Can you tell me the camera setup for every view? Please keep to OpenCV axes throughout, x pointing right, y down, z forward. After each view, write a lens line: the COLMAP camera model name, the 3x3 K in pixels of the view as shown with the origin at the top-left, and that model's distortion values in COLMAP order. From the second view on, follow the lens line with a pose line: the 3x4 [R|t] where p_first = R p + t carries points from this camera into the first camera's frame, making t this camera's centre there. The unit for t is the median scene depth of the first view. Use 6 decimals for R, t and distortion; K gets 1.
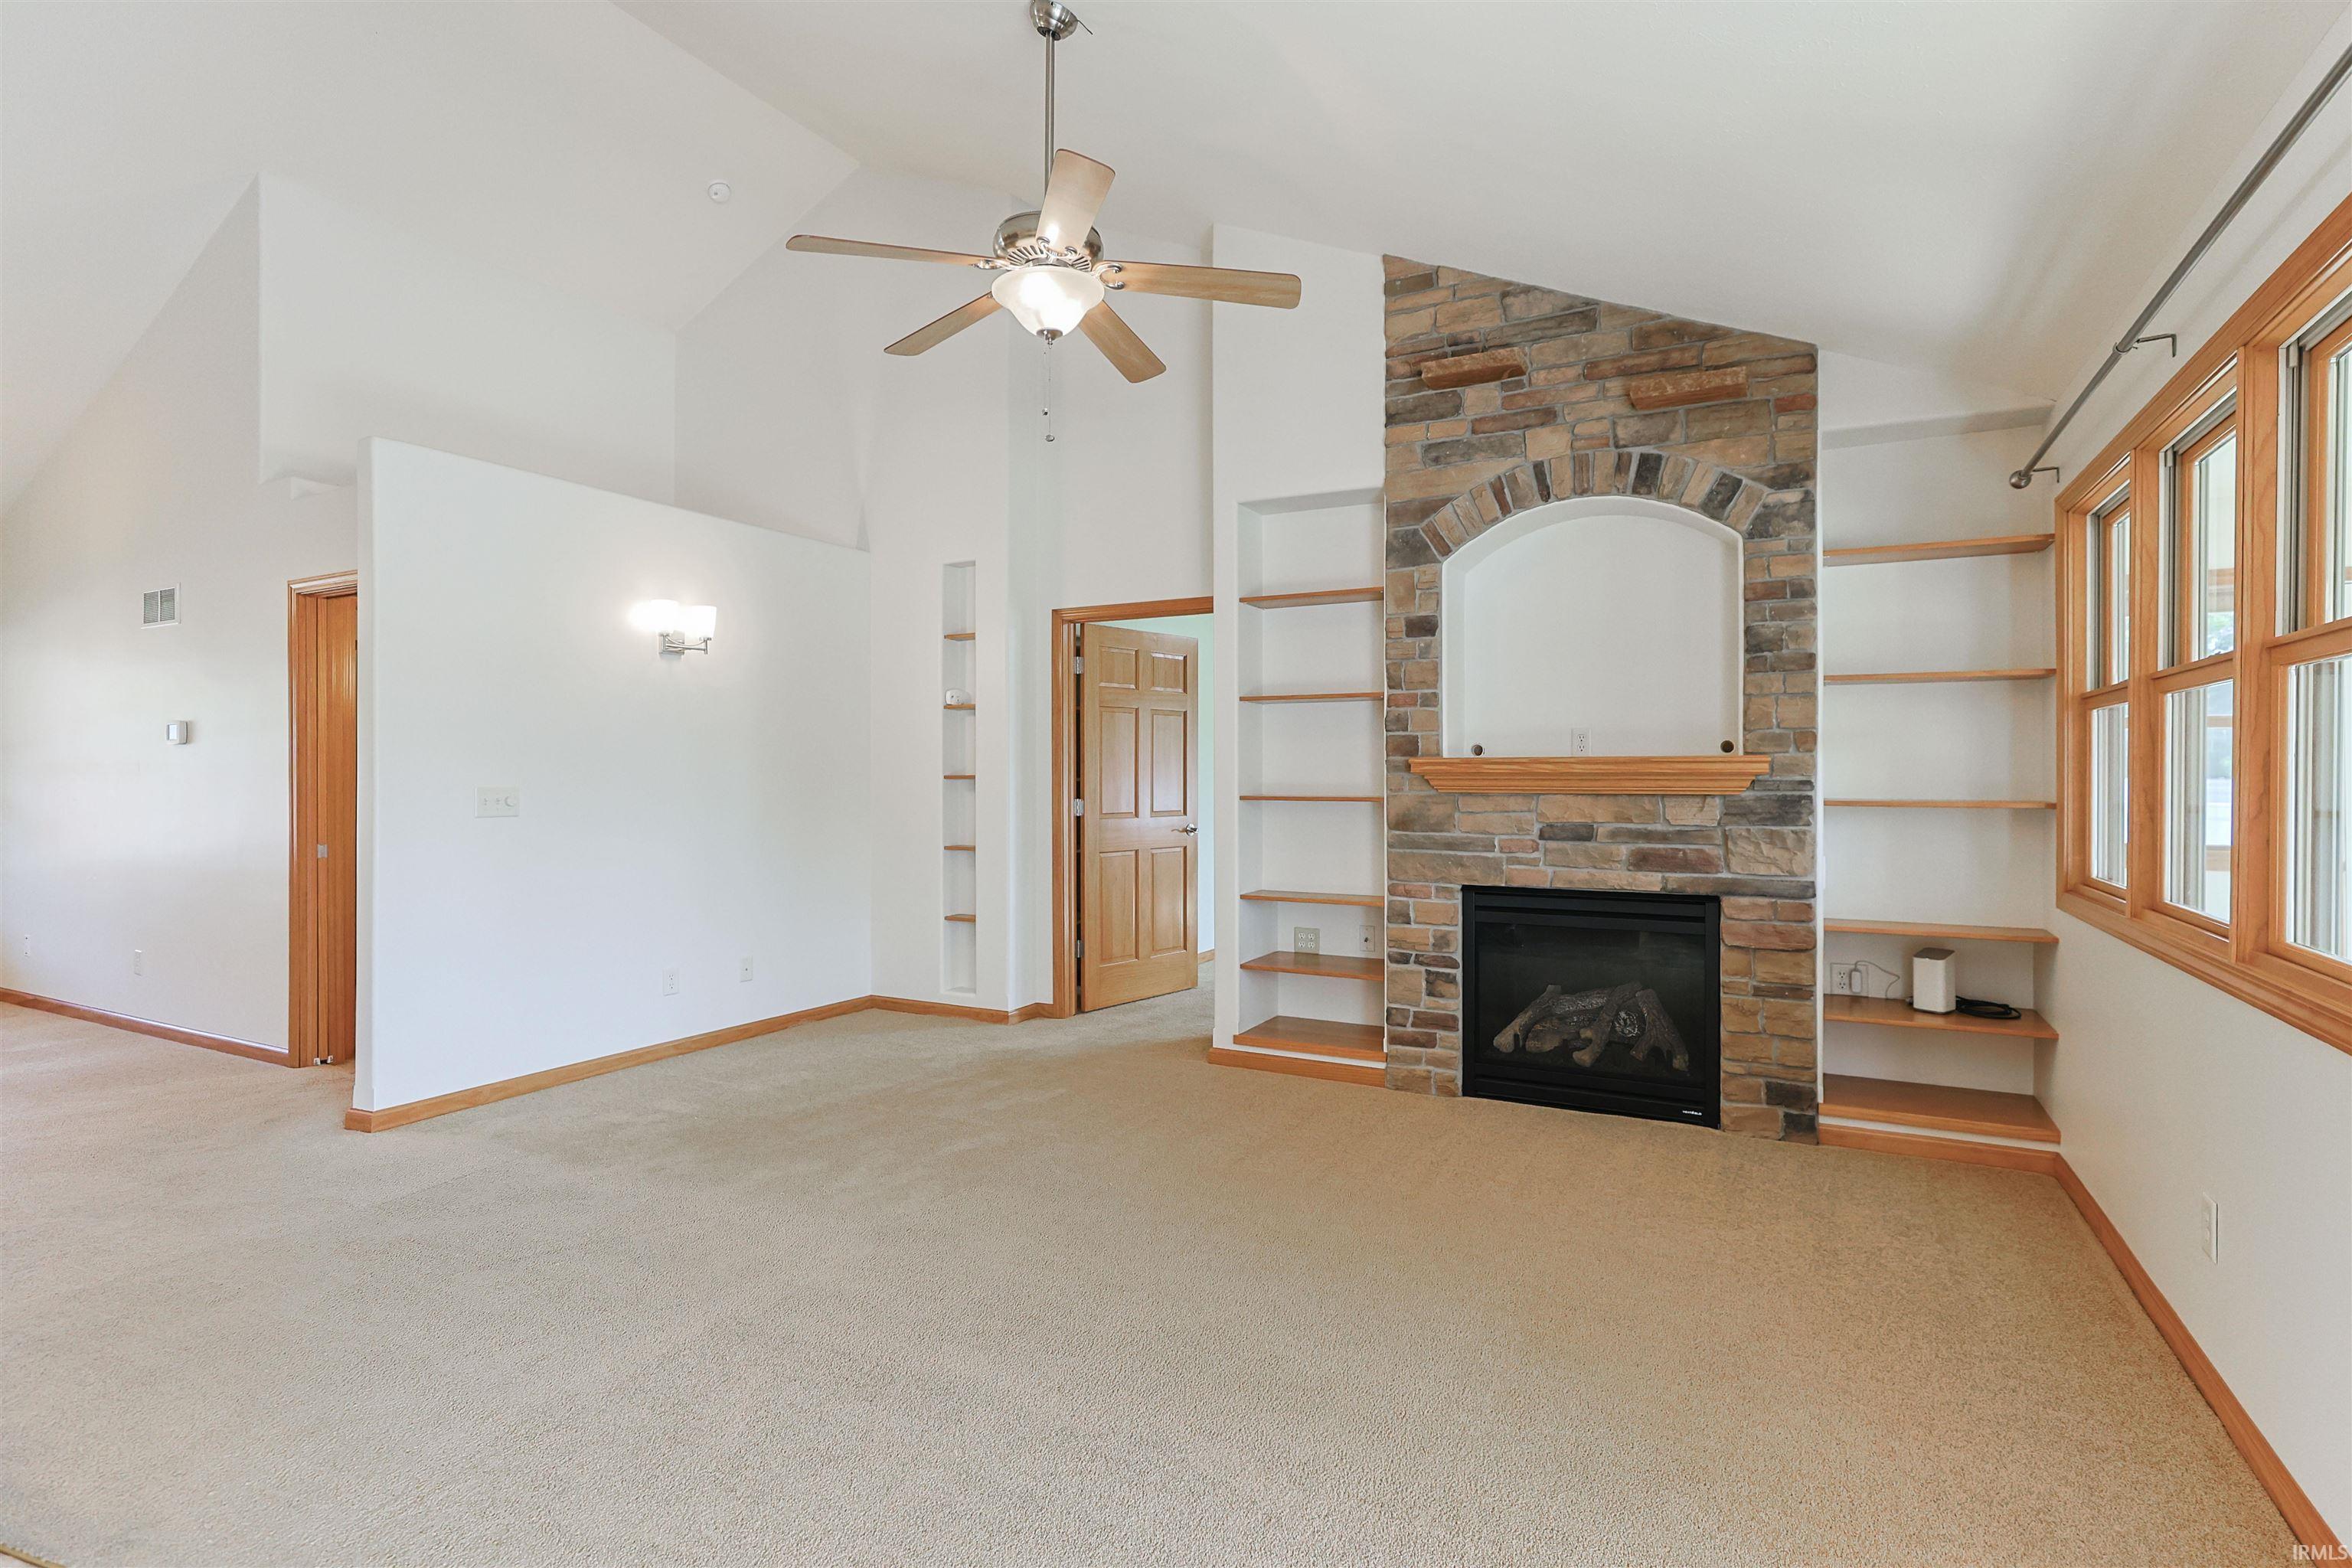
lens RADIAL K [[1065.7, 0, 1176.0], [0, 1065.7, 784.0], [0, 0, 1]] dist [0.001537, 0.000120]
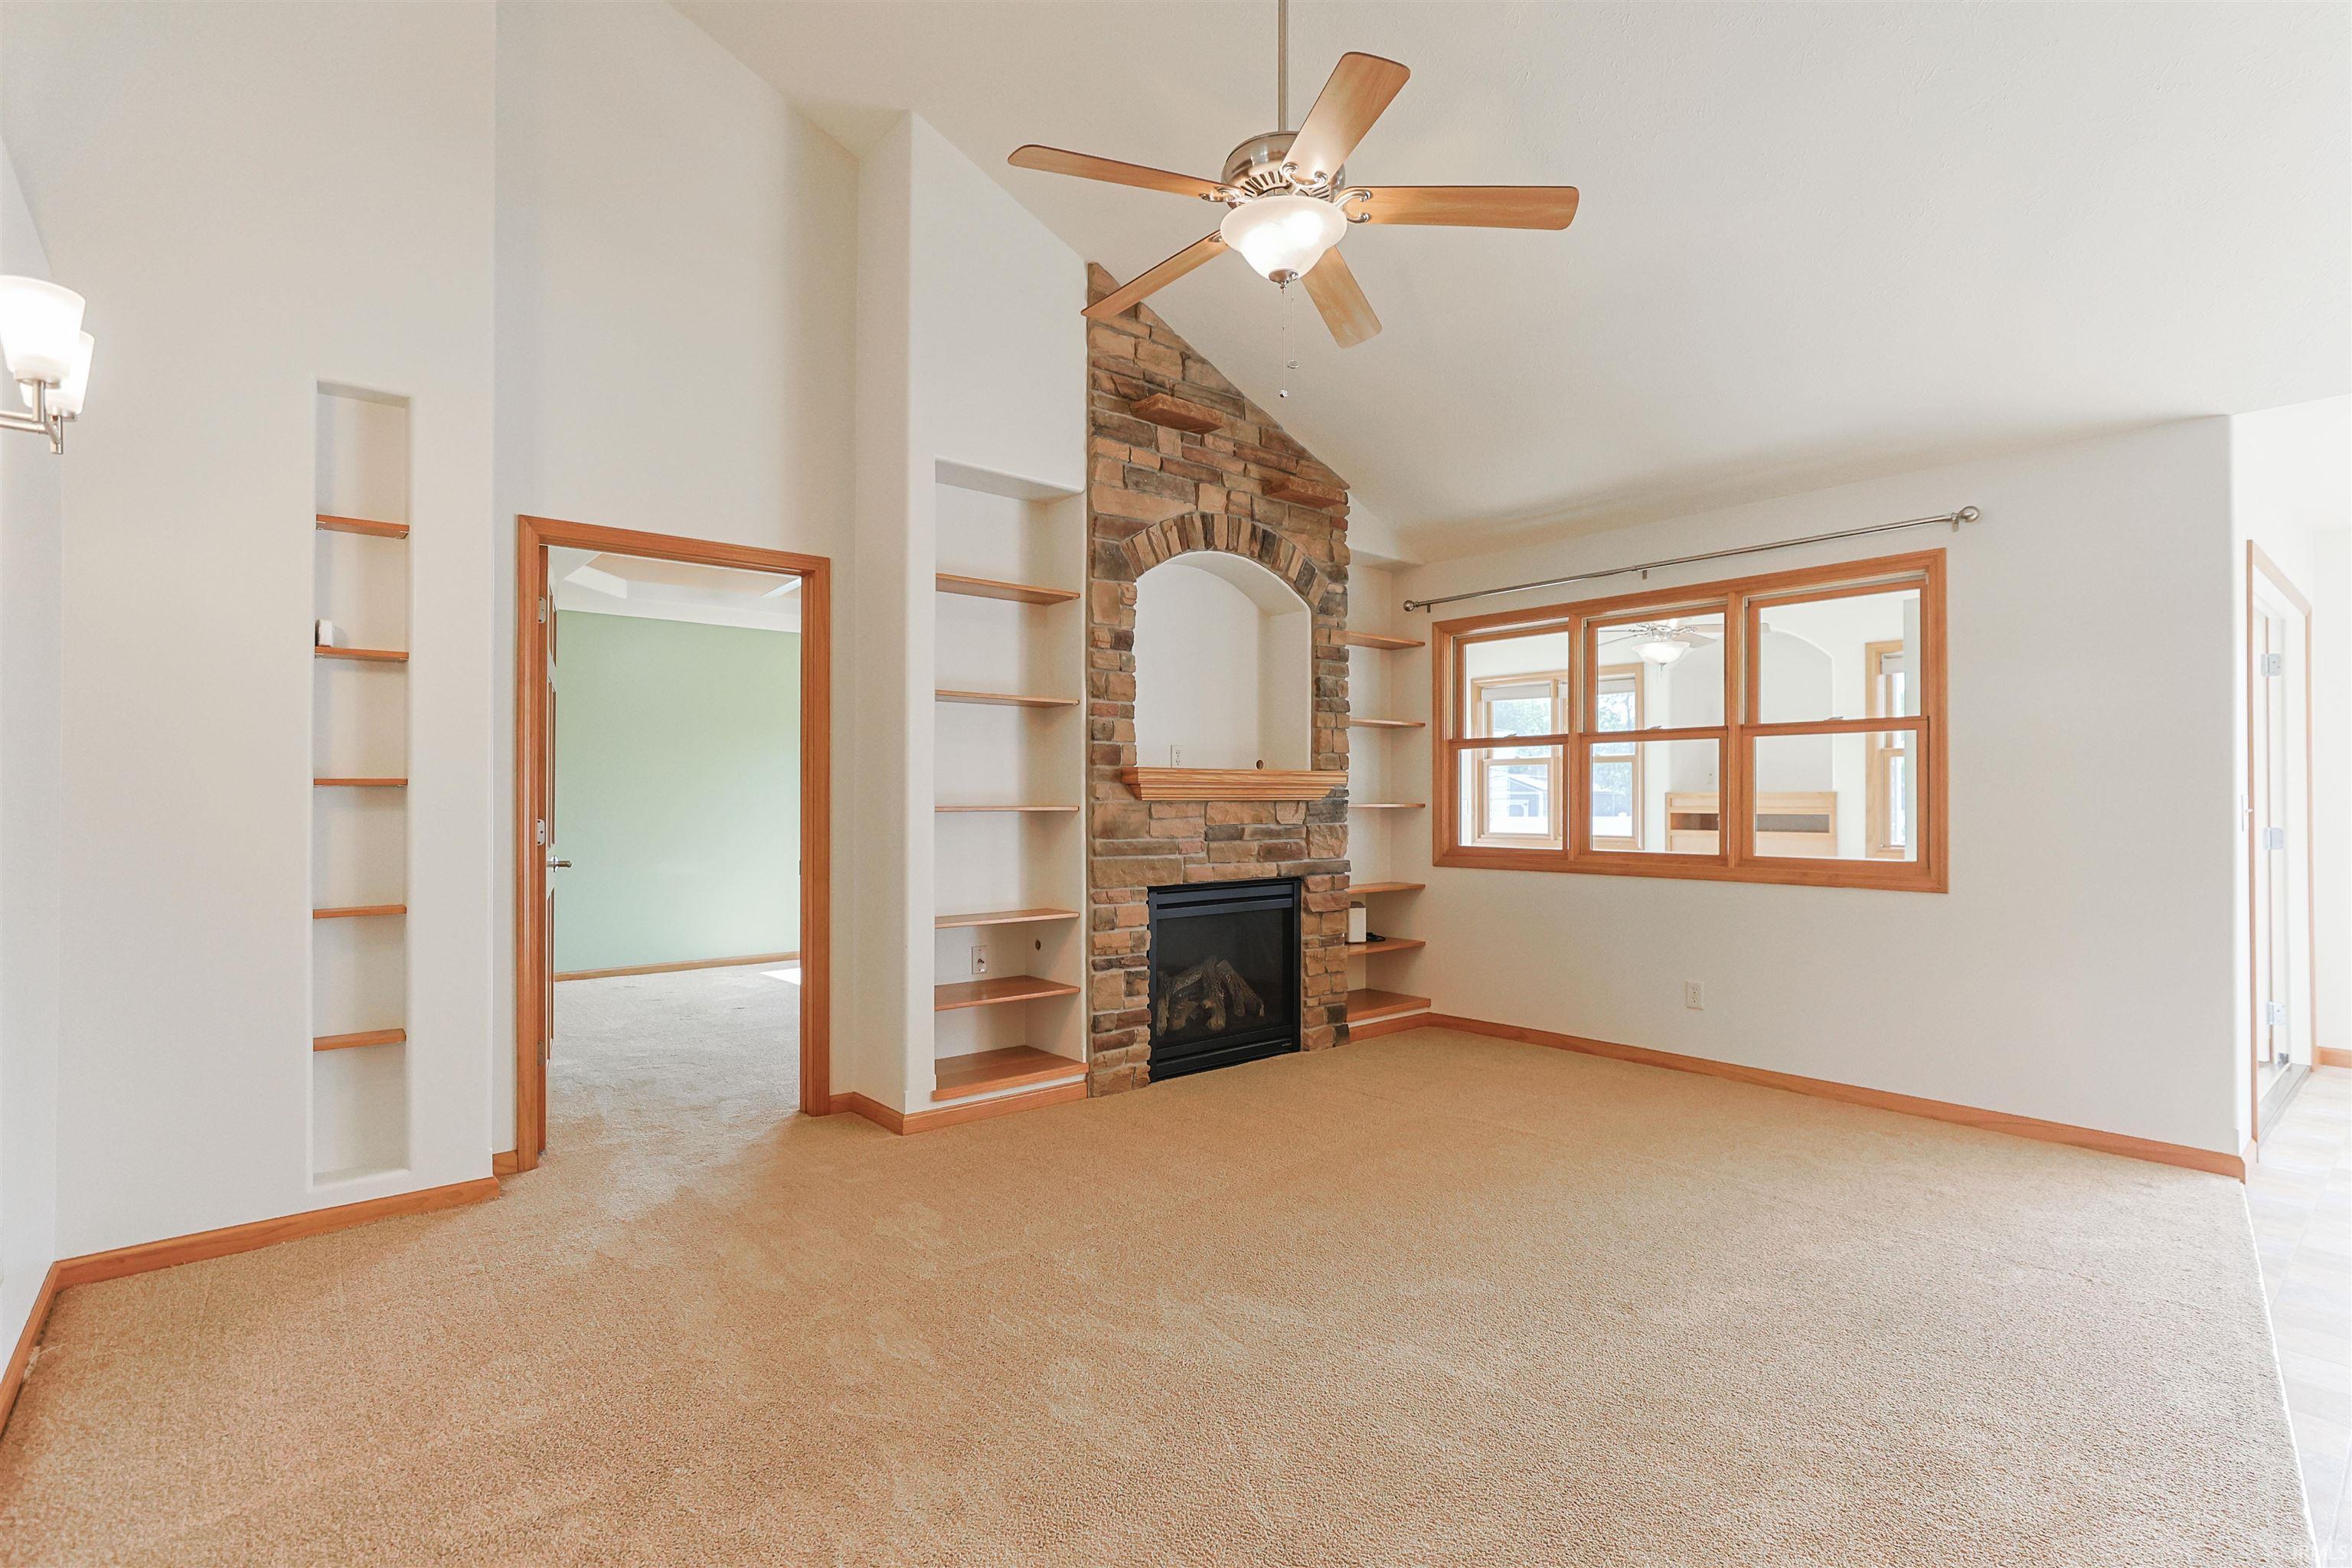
lens RADIAL K [[1123.1, 0, 1178.3], [0, 1123.1, 791.9], [0, 0, 1]] dist [-0.017595, -0.000193]
pose [[0.400702, -0.001517, 0.916207, -0.802893], [-0.000310, 0.999998, 0.001791, -0.003052], [-0.916208, -0.001002, 0.400701, 0.554097]]
